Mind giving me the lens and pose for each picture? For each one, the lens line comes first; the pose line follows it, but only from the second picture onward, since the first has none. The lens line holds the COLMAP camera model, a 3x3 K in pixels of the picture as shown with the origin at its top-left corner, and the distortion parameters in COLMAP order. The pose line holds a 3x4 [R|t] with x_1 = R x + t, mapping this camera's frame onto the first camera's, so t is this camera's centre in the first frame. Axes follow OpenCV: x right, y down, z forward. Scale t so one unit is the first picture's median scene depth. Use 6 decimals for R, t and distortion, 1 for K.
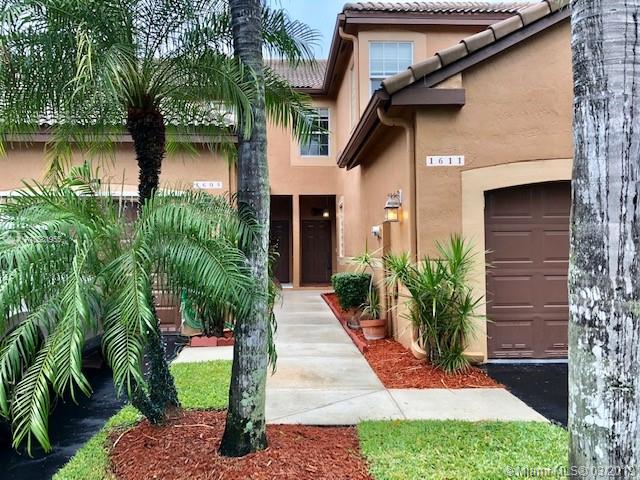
lens RADIAL K [[523.7, 0, 314.4], [0, 523.7, 229.5], [0, 0, 1]] dist [0.057238, -0.058820]
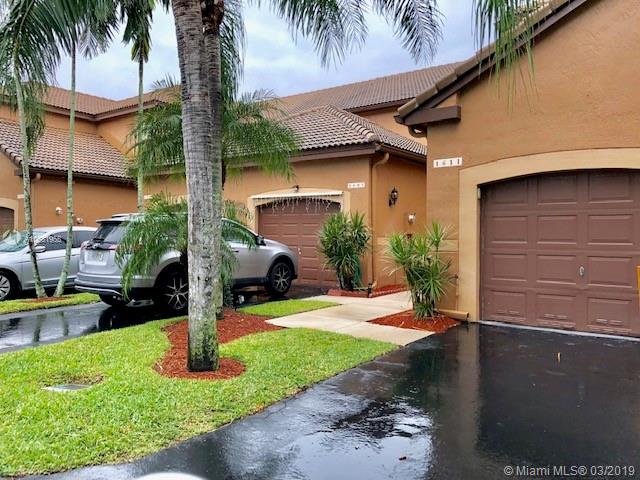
lens RADIAL K [[523.7, 0, 314.4], [0, 523.7, 229.5], [0, 0, 1]] dist [0.057238, -0.058820]
pose [[0.757342, 0.011487, -0.652918, 0.847155], [0.004831, 0.999719, 0.023192, 0.002390], [0.653001, -0.020718, 0.757073, -0.196858]]
